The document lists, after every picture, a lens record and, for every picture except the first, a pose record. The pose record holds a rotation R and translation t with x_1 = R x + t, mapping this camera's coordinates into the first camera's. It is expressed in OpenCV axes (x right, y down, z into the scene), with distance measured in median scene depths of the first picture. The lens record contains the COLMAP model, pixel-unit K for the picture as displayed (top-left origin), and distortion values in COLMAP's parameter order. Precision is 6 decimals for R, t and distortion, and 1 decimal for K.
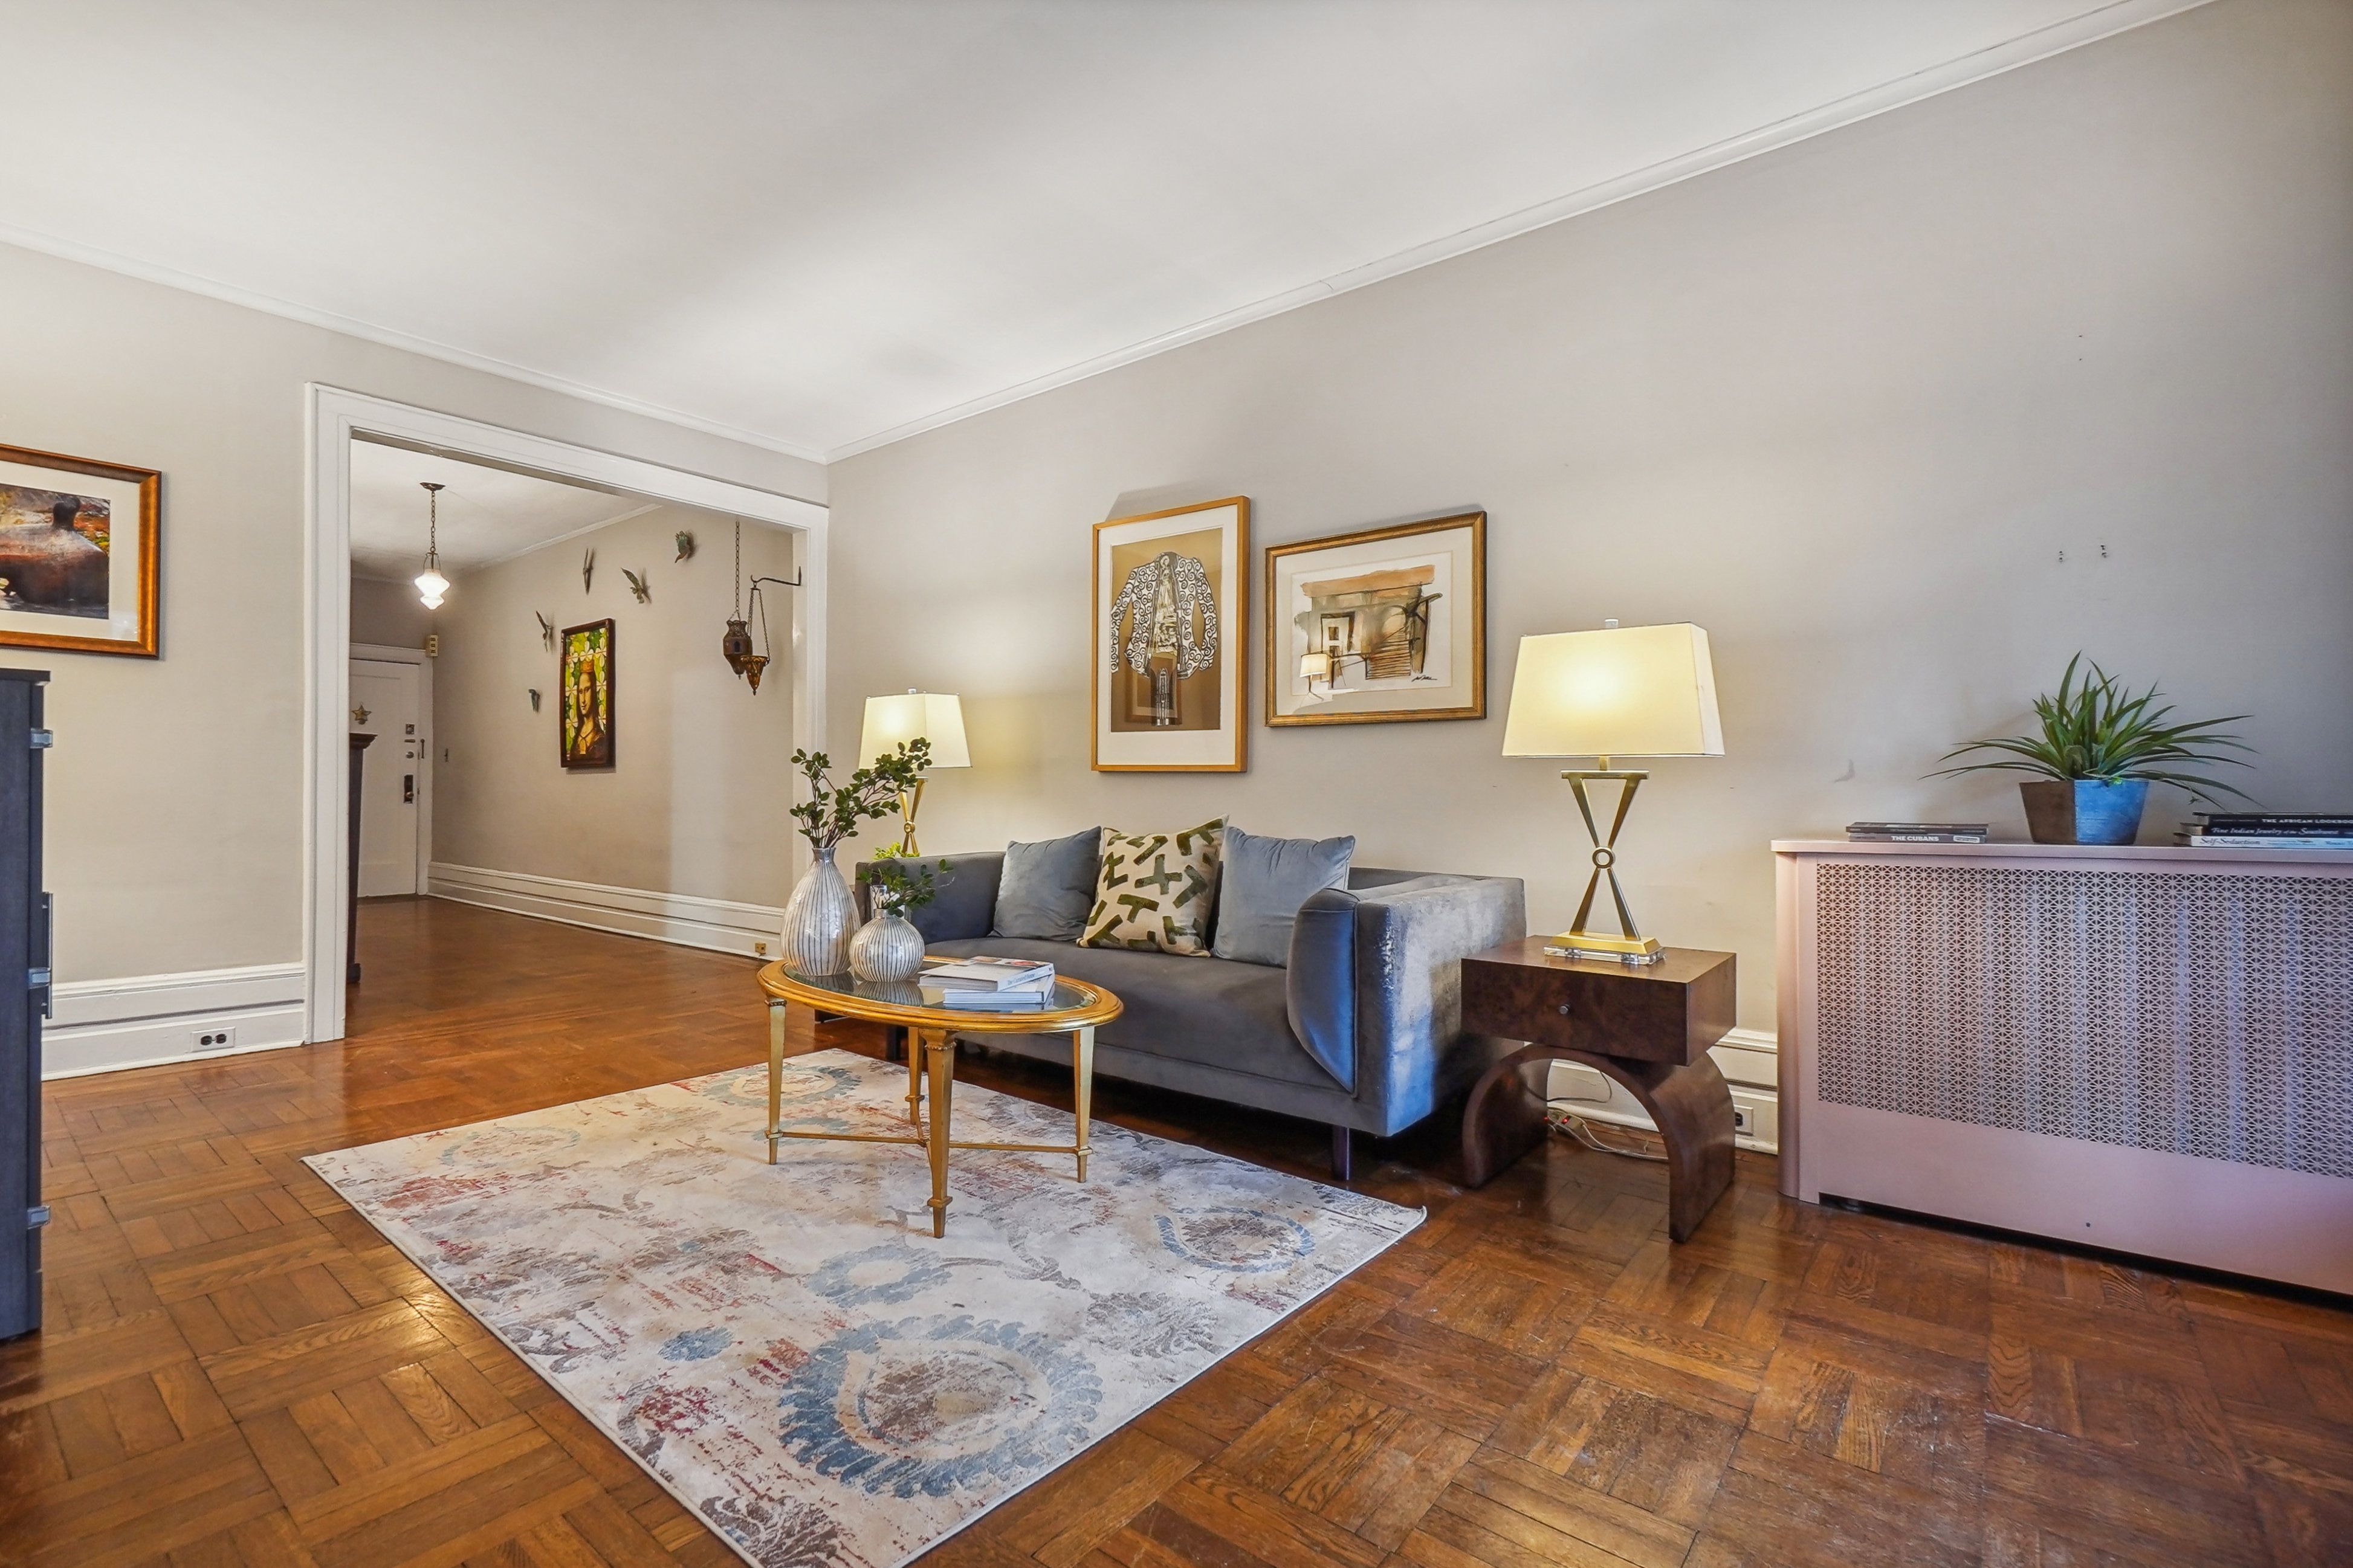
lens RADIAL K [[1042.0, 0, 1156.1], [0, 1042.0, 788.7], [0, 0, 1]] dist [-0.004112, -0.001236]
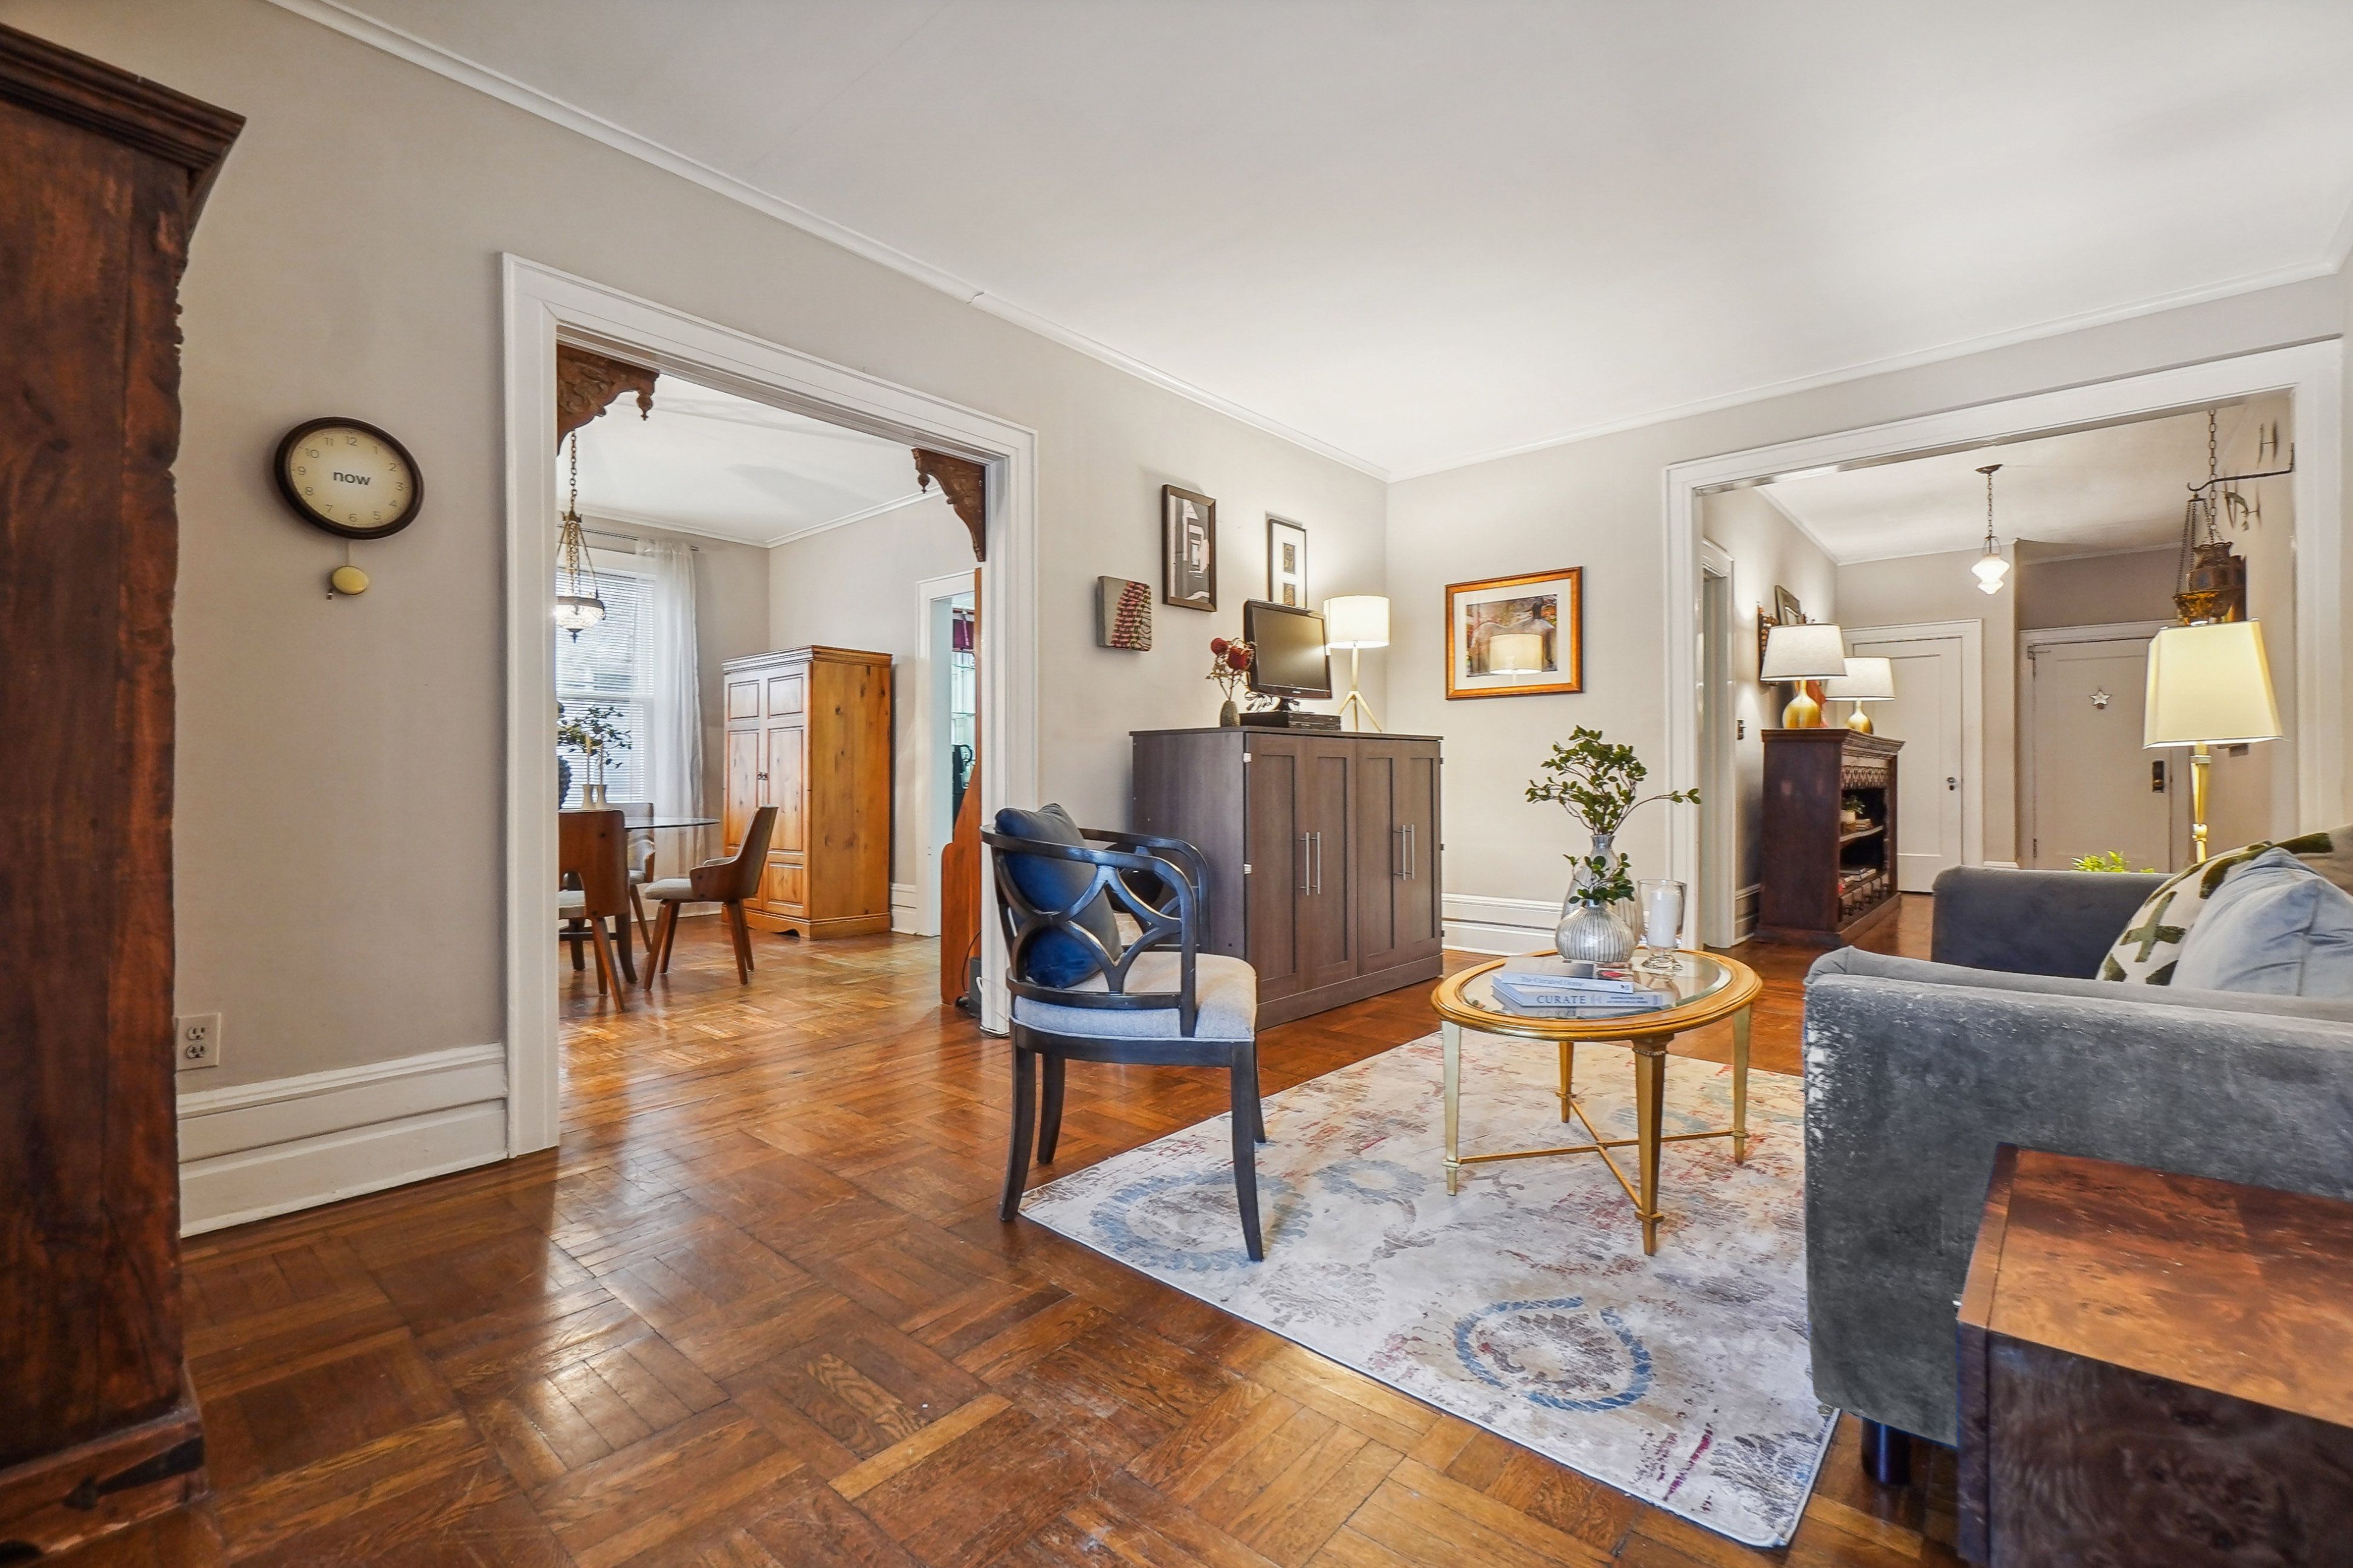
lens RADIAL K [[1027.1, 0, 1168.8], [0, 1027.1, 777.0], [0, 0, 1]] dist [-0.000410, 0.000132]
pose [[-0.036336, -0.006227, -0.999320, 0.530684], [0.007009, 0.999954, -0.006486, 0.001558], [0.999315, -0.007239, -0.036291, 0.457078]]
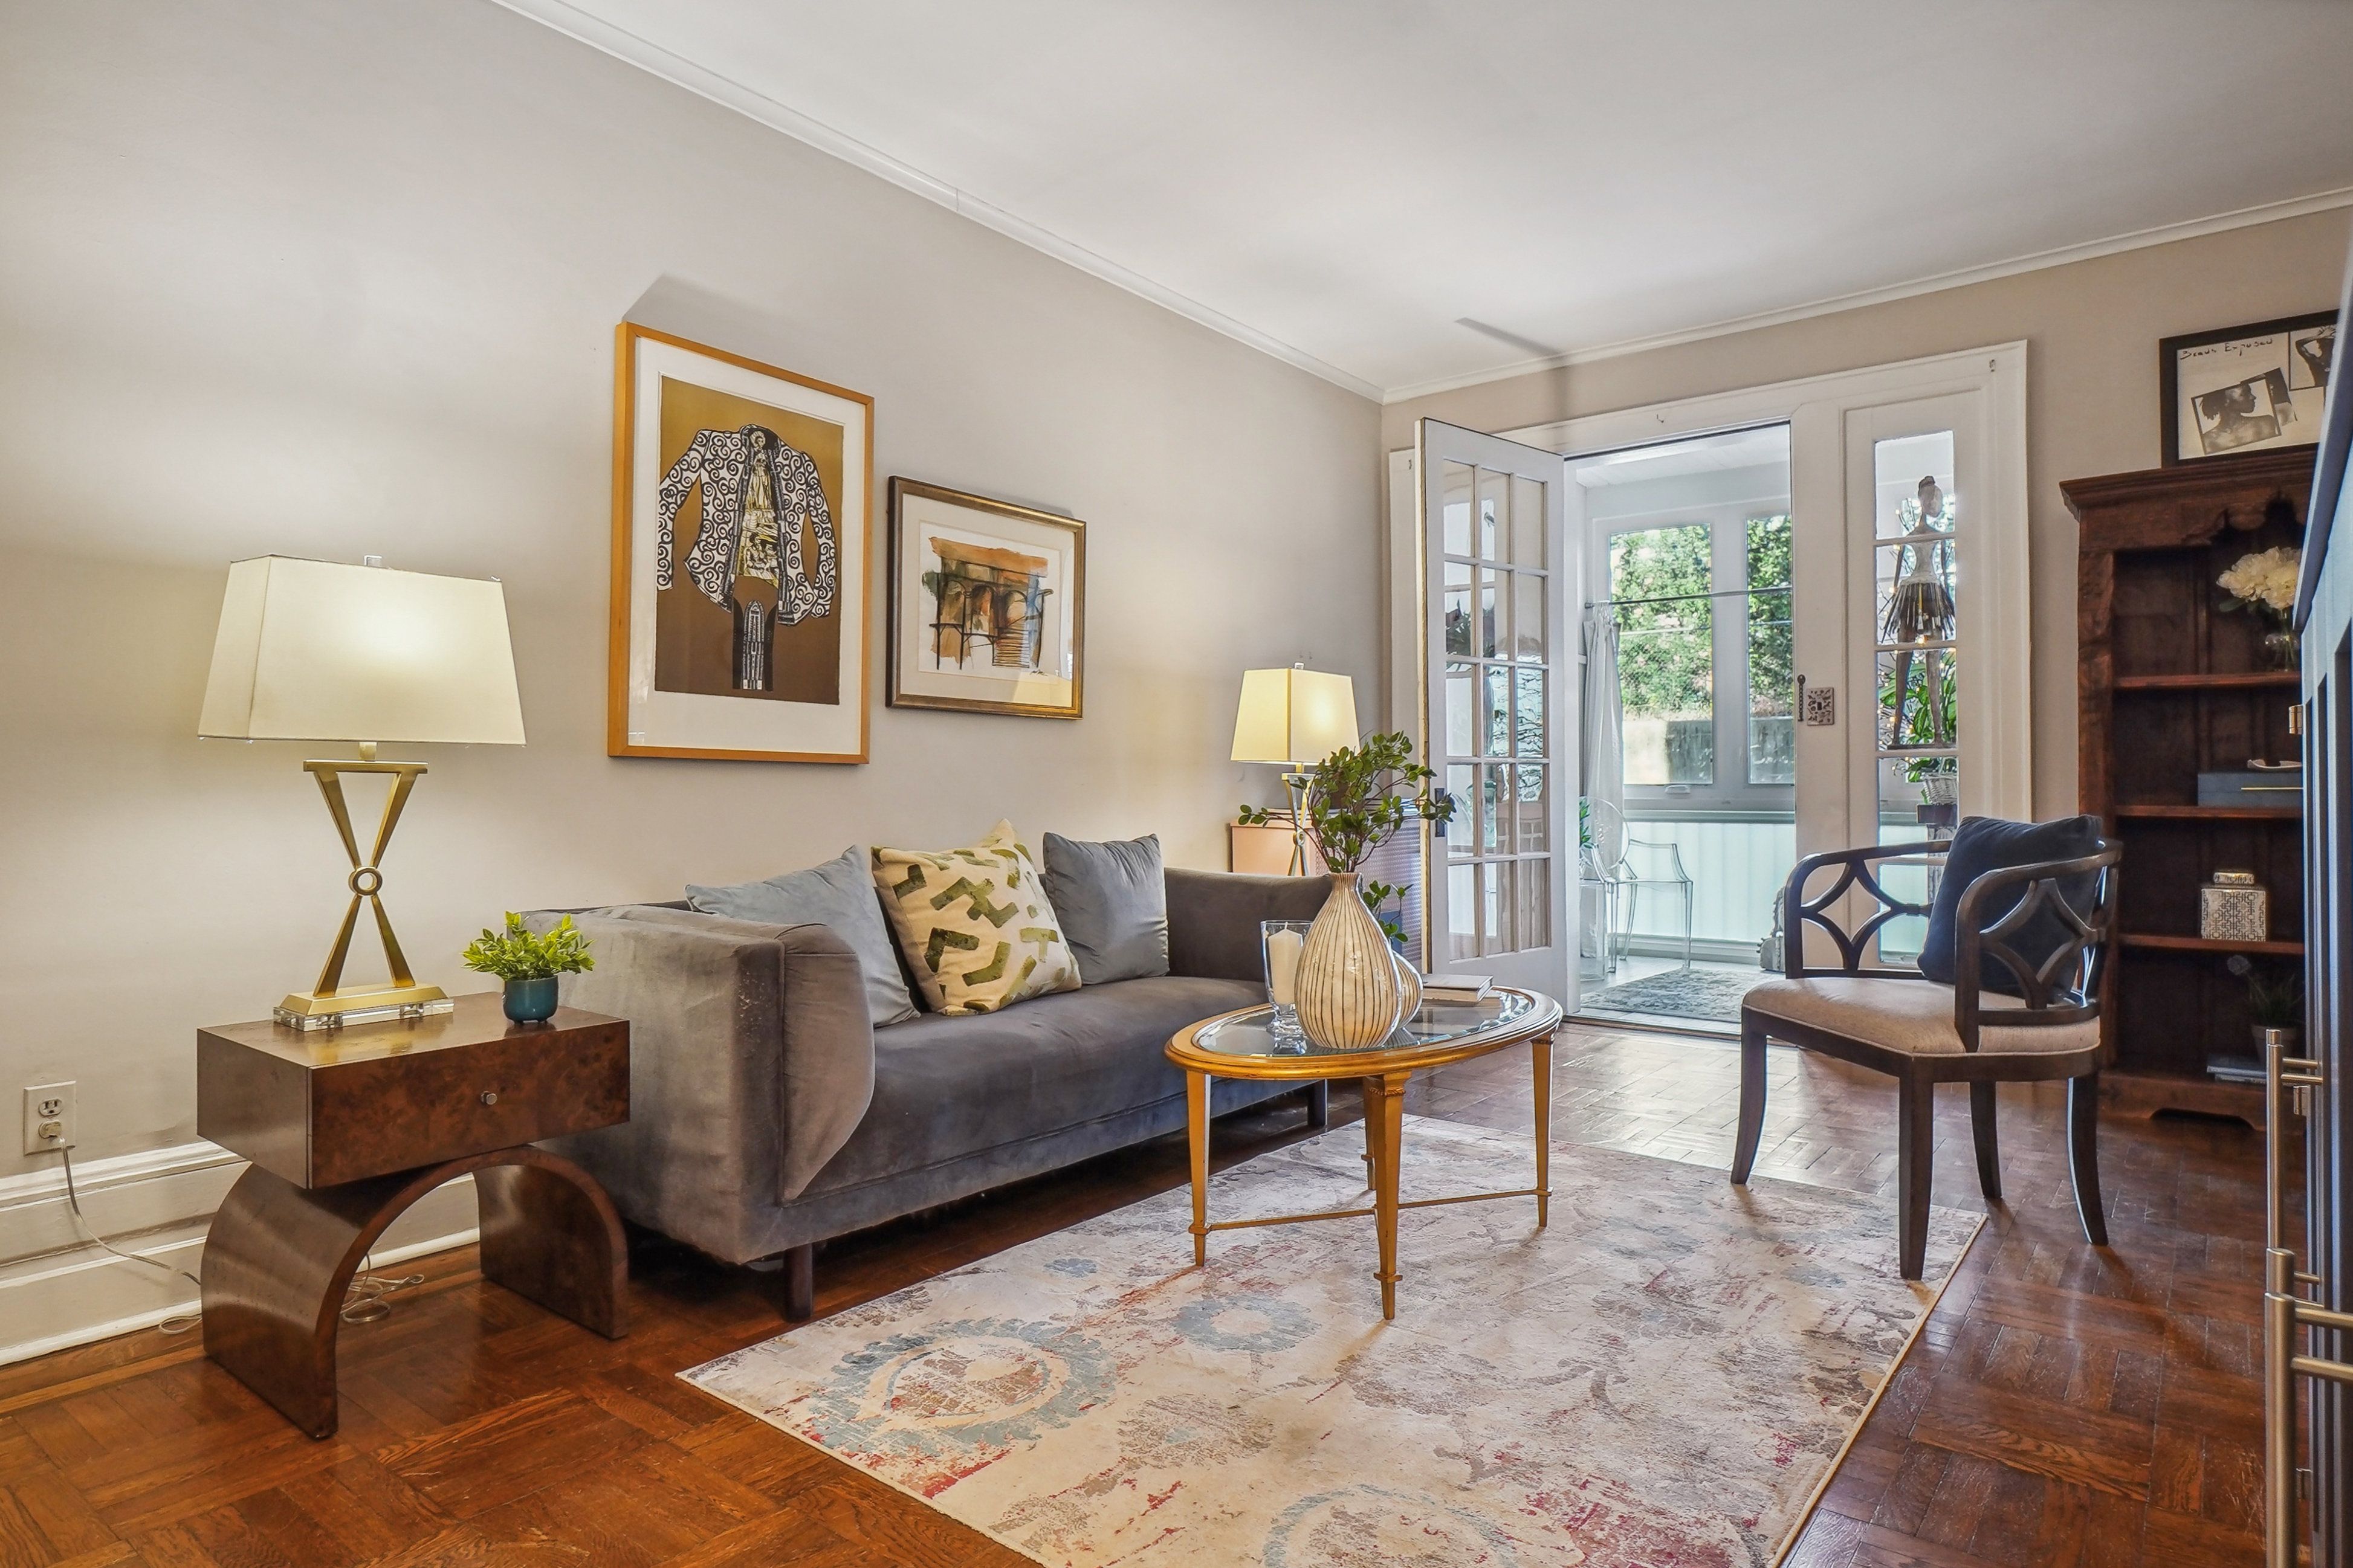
lens RADIAL K [[1361.4, 0, 1151.4], [0, 1361.4, 771.0], [0, 0, 1]] dist [-0.003042, -0.000612]
pose [[-0.009783, 0.009679, 0.999905, -0.949486], [-0.003116, 0.999948, -0.009710, -0.003147], [-0.999947, -0.003210, -0.009753, 0.855969]]
